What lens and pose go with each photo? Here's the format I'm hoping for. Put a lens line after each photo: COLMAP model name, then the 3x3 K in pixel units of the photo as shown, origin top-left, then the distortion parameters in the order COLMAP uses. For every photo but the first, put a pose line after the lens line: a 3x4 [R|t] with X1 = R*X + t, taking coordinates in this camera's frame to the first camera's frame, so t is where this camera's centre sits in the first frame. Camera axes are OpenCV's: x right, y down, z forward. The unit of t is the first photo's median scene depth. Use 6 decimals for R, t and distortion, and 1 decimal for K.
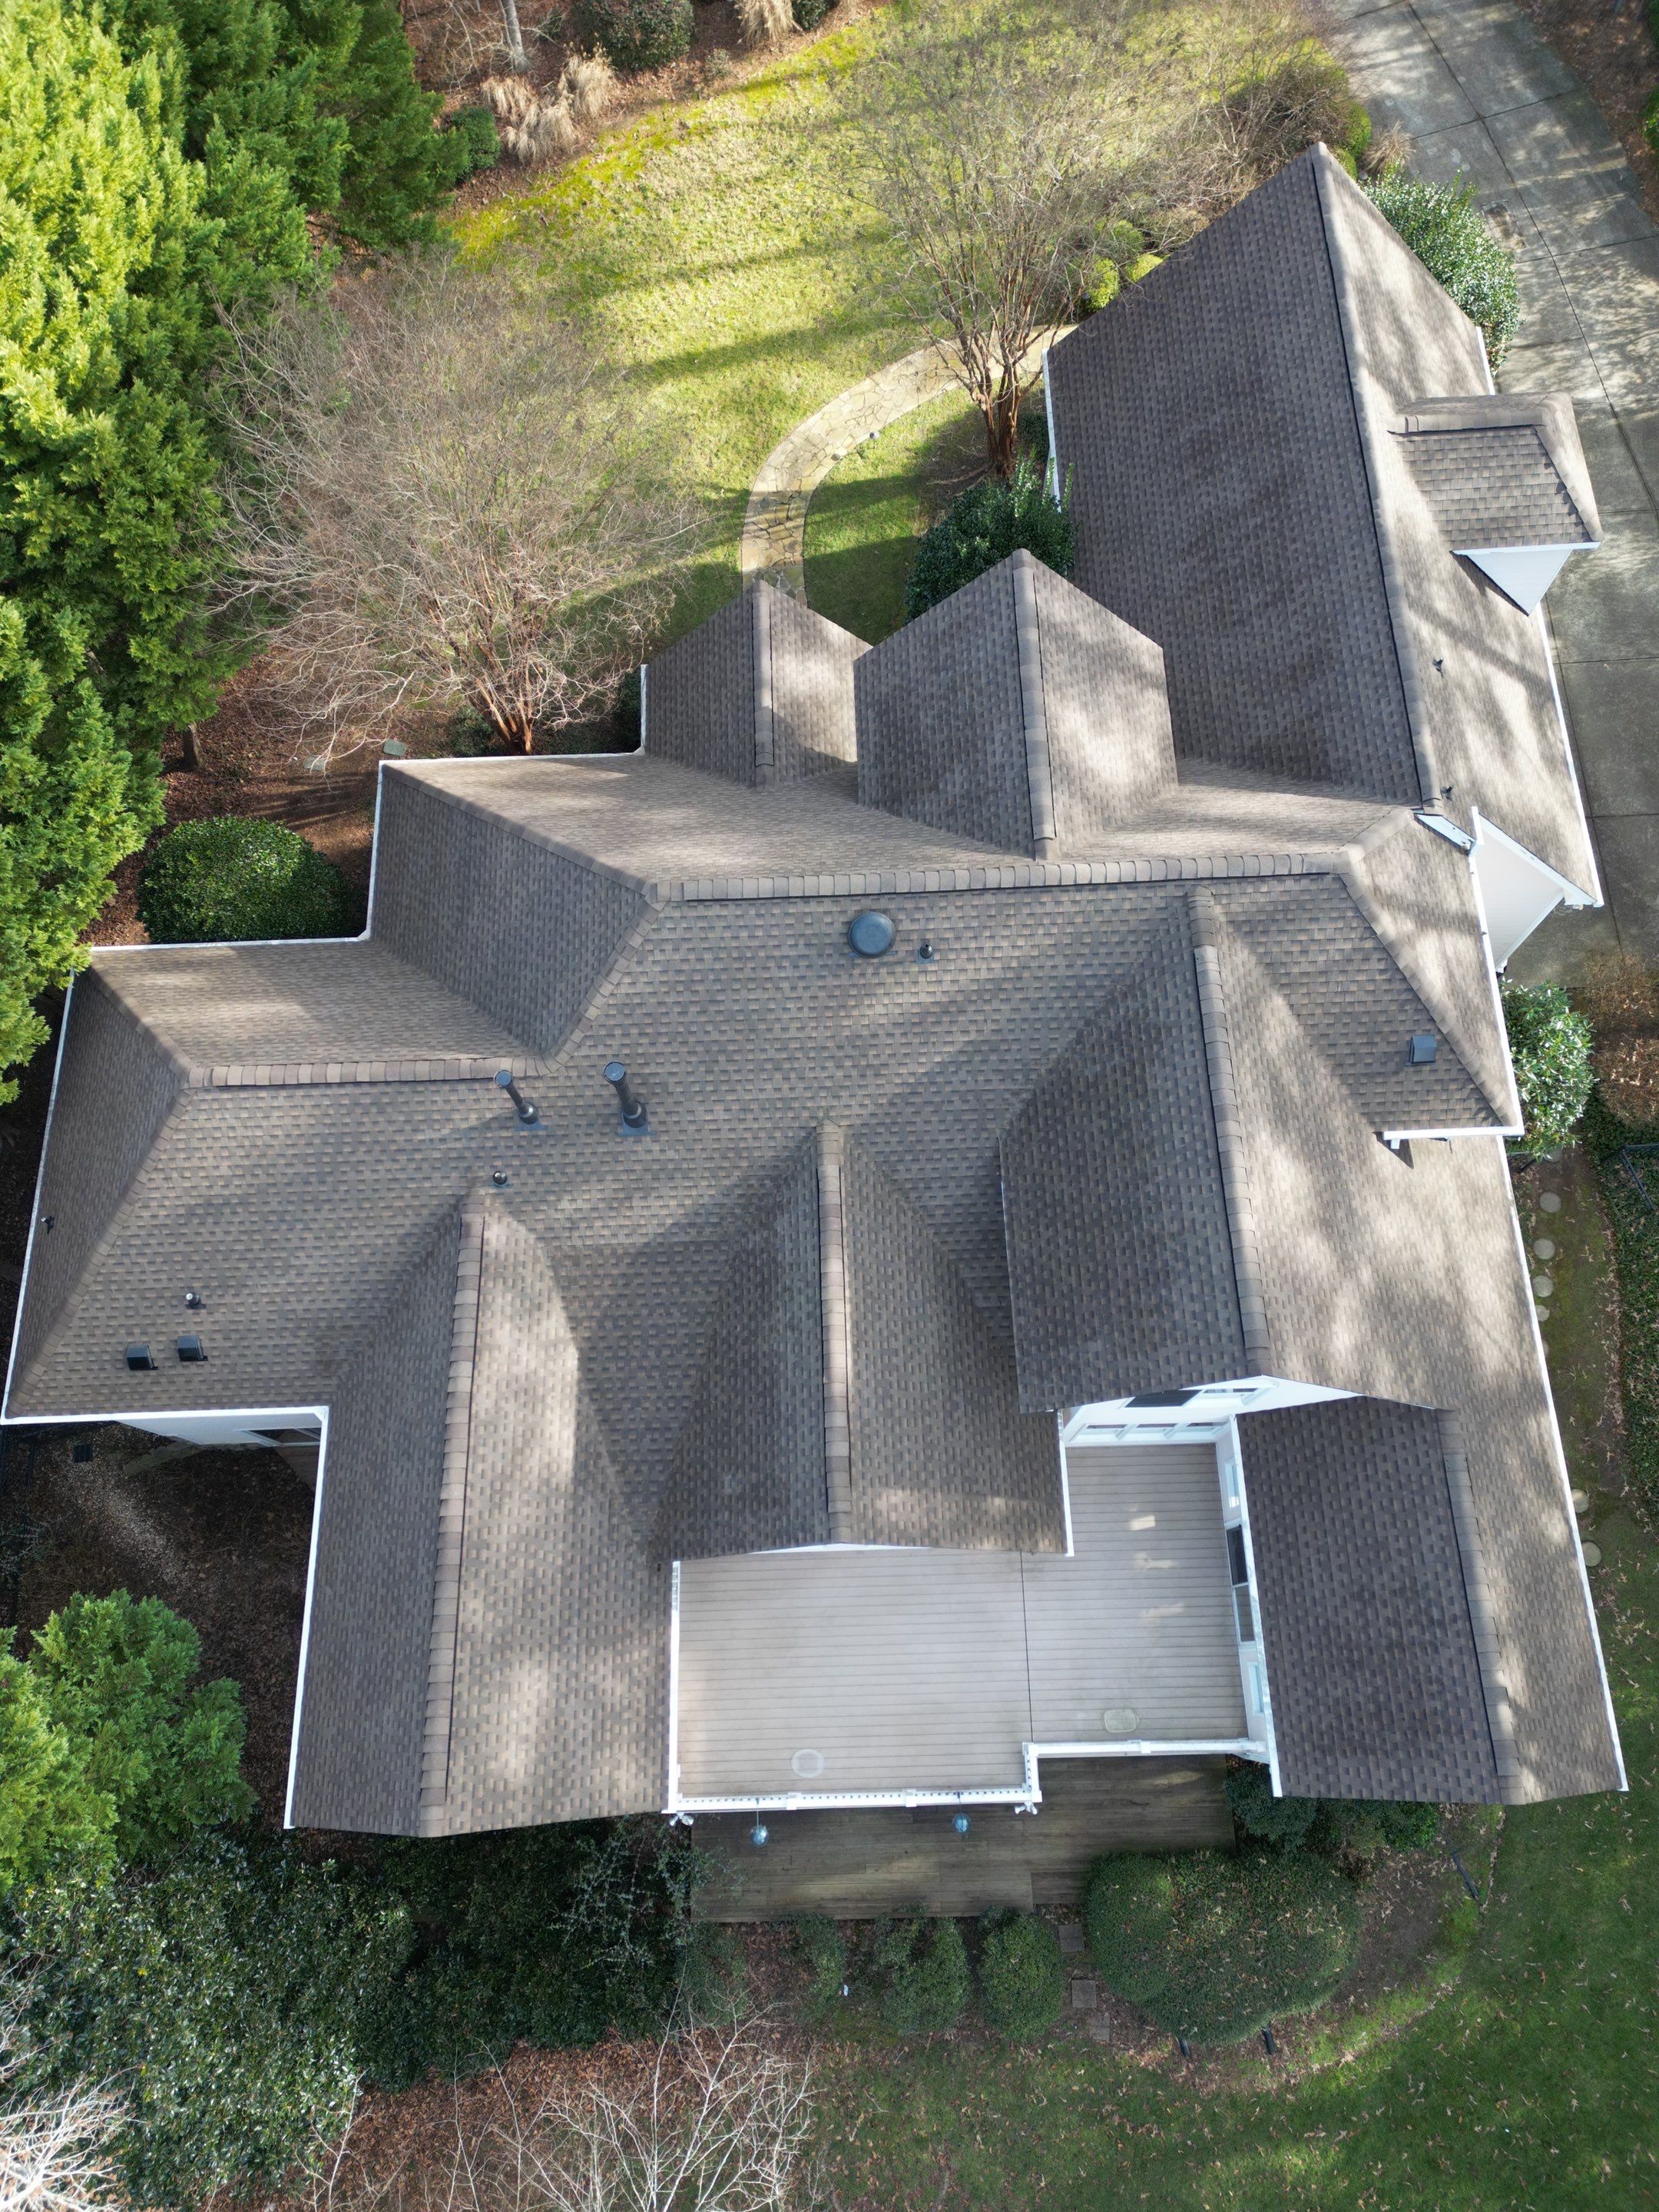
lens RADIAL K [[1543.4, 0, 831.9], [0, 1543.4, 1109.6], [0, 0, 1]] dist [0.114875, -0.105395]
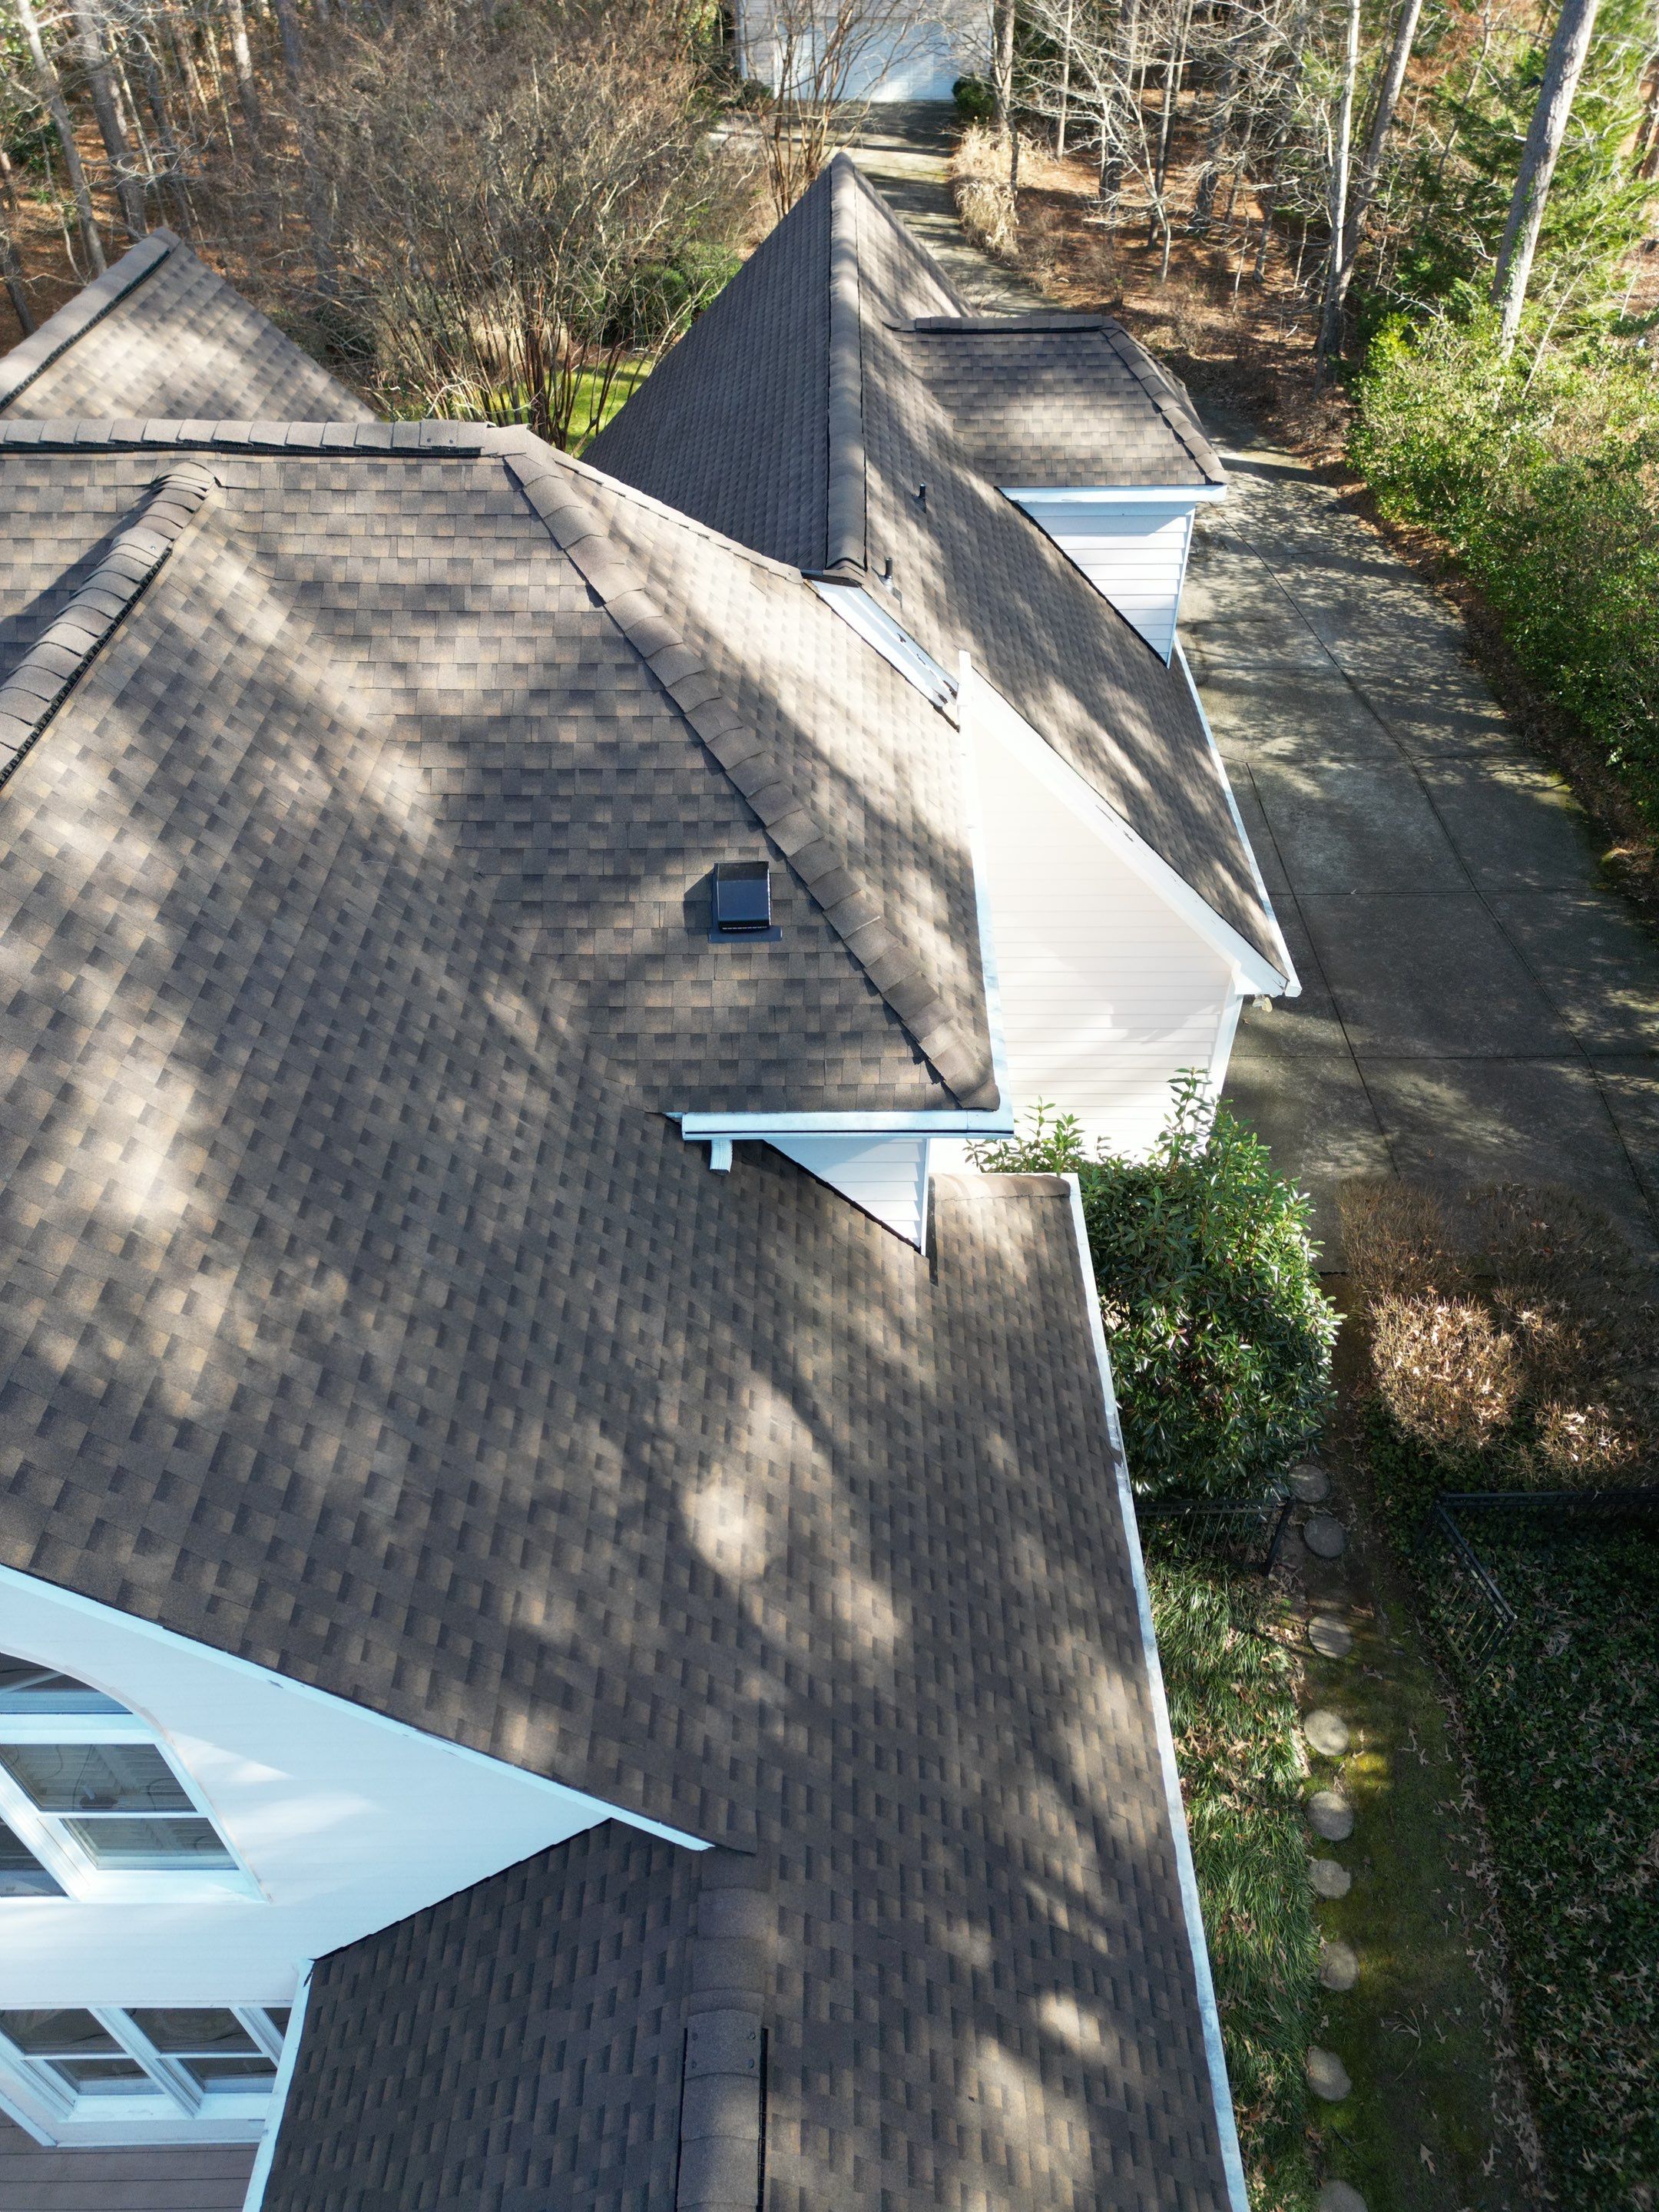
lens RADIAL K [[1543.4, 0, 831.9], [0, 1543.4, 1109.6], [0, 0, 1]] dist [0.114875, -0.105395]
pose [[0.999206, 0.038431, -0.010467, 0.370582], [-0.038914, 0.885839, -0.462358, 0.185814], [-0.008497, 0.462399, 0.886631, 0.597923]]
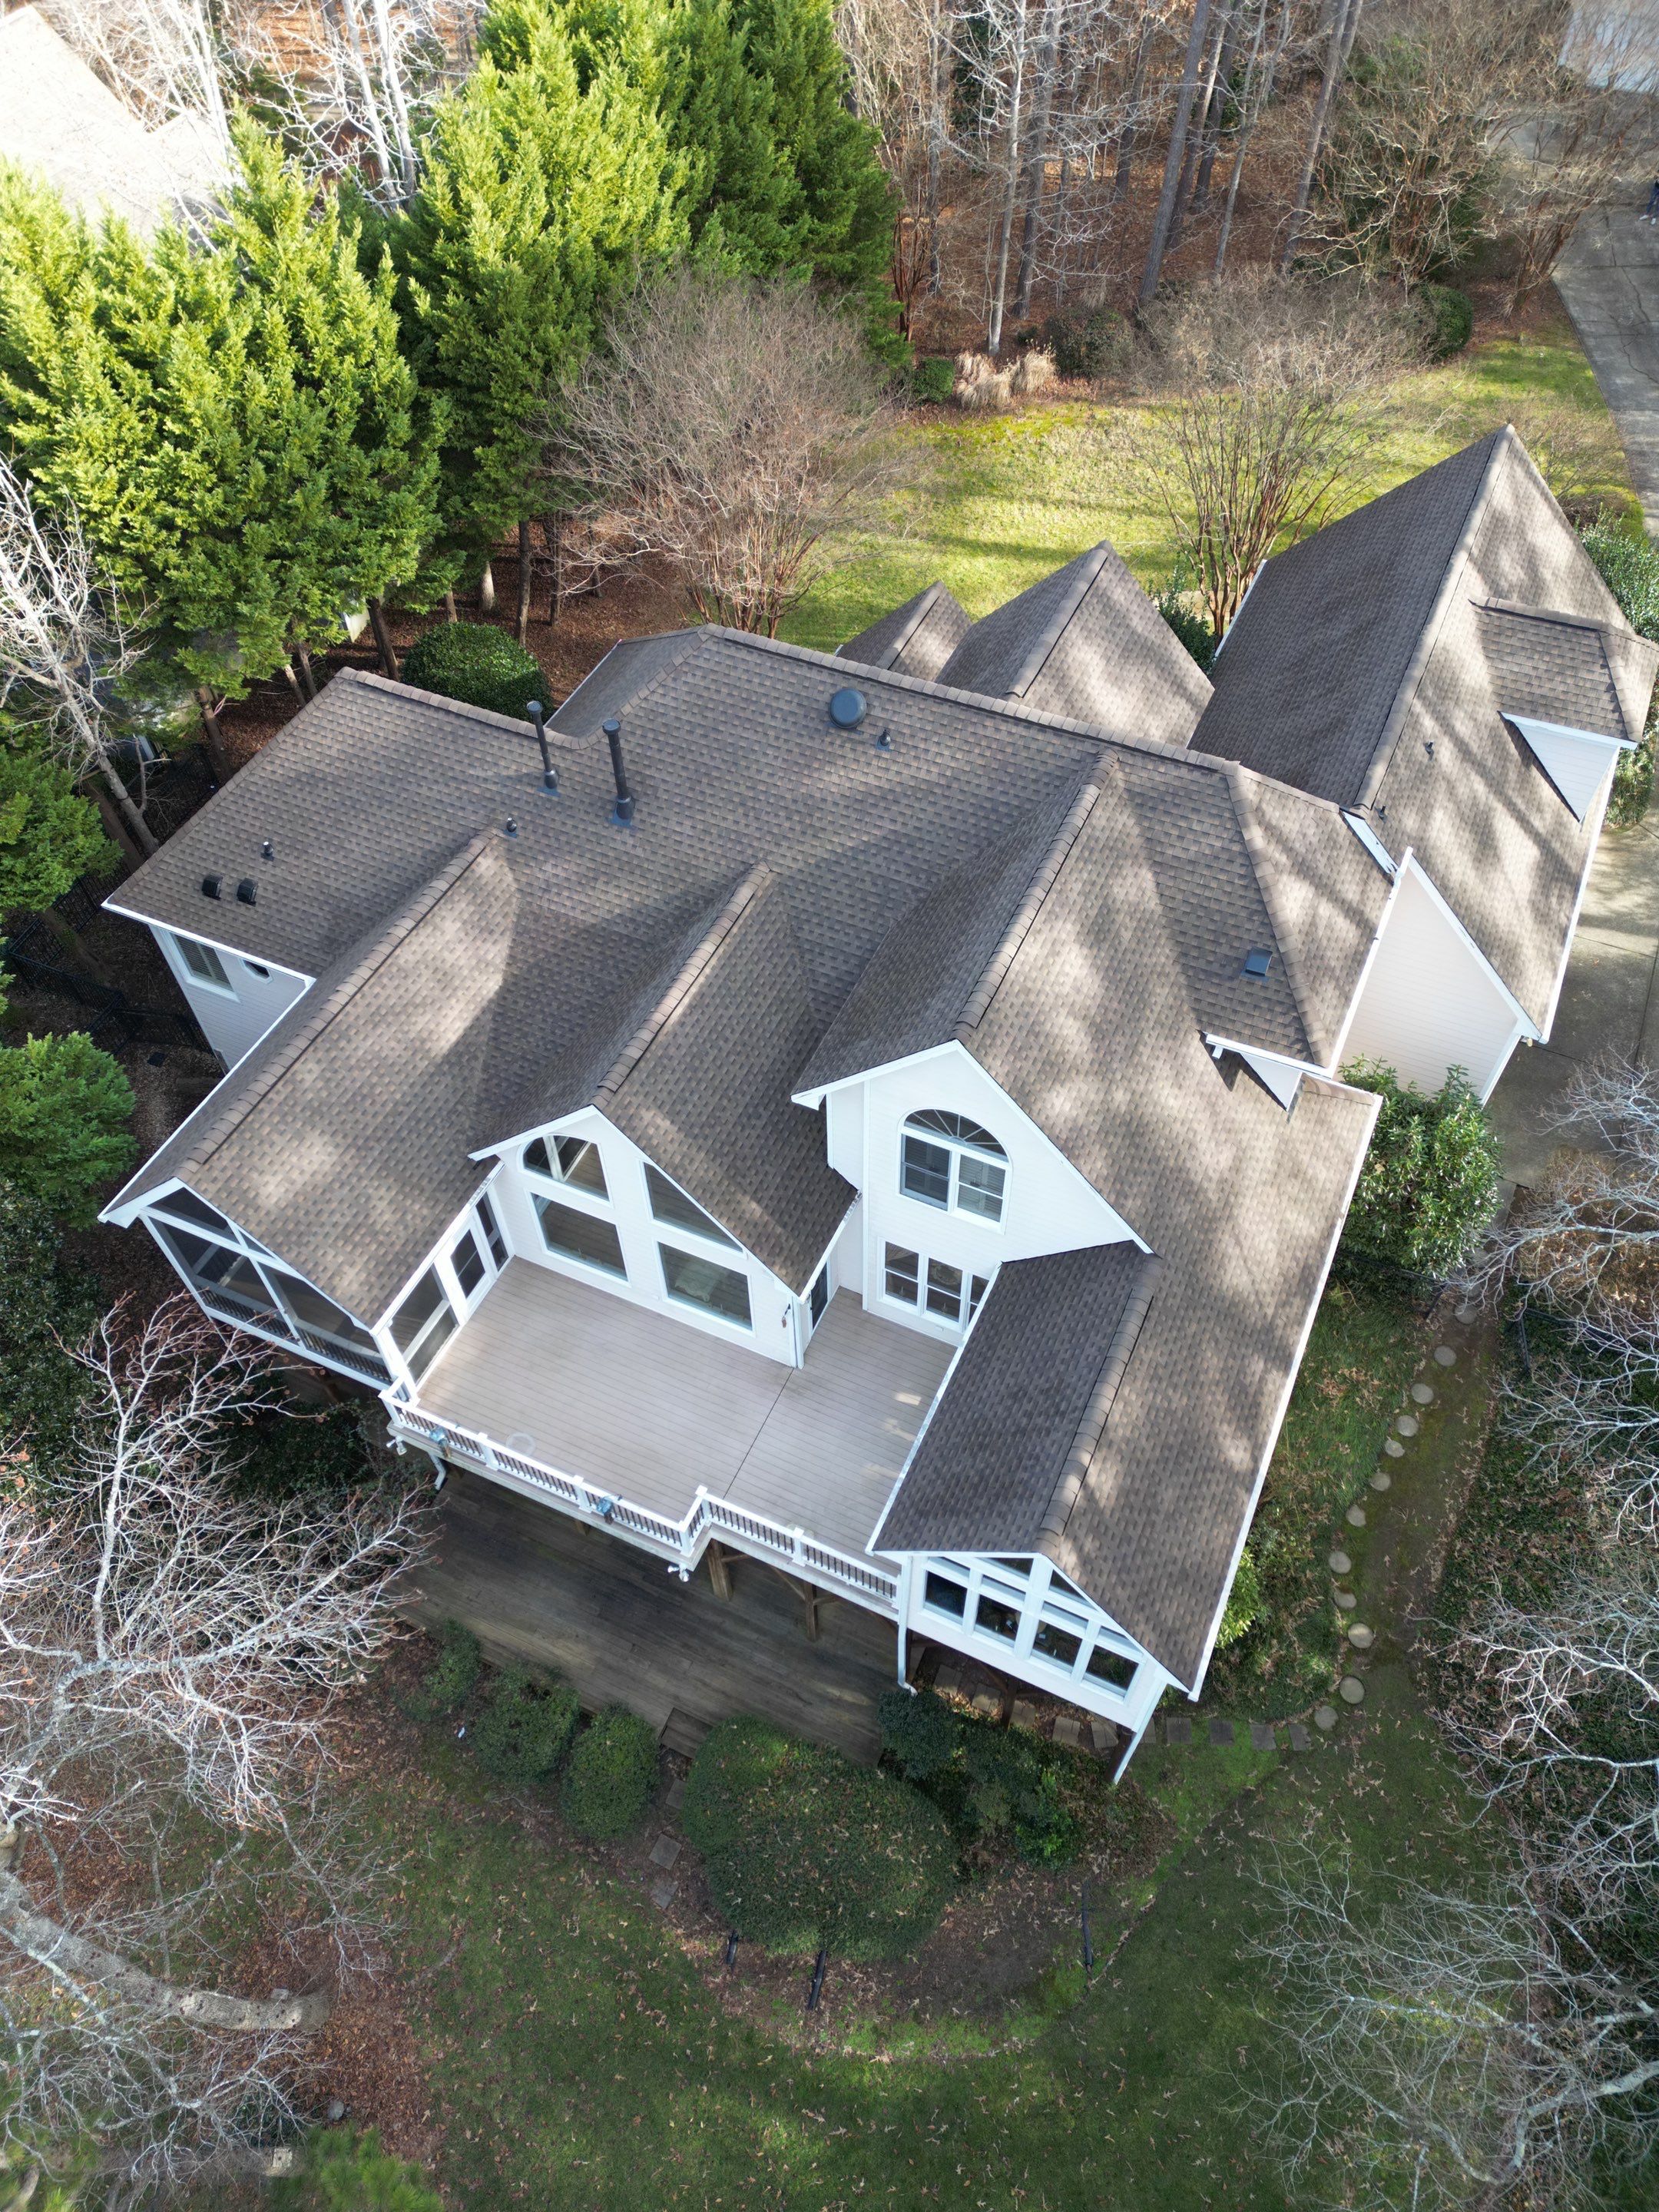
lens RADIAL K [[1543.4, 0, 831.9], [0, 1543.4, 1109.6], [0, 0, 1]] dist [0.114875, -0.105395]
pose [[0.895379, 0.357544, -0.265440, 0.397334], [-0.421273, 0.873292, -0.244723, 0.410721], [0.144307, 0.330943, 0.932551, -0.036982]]
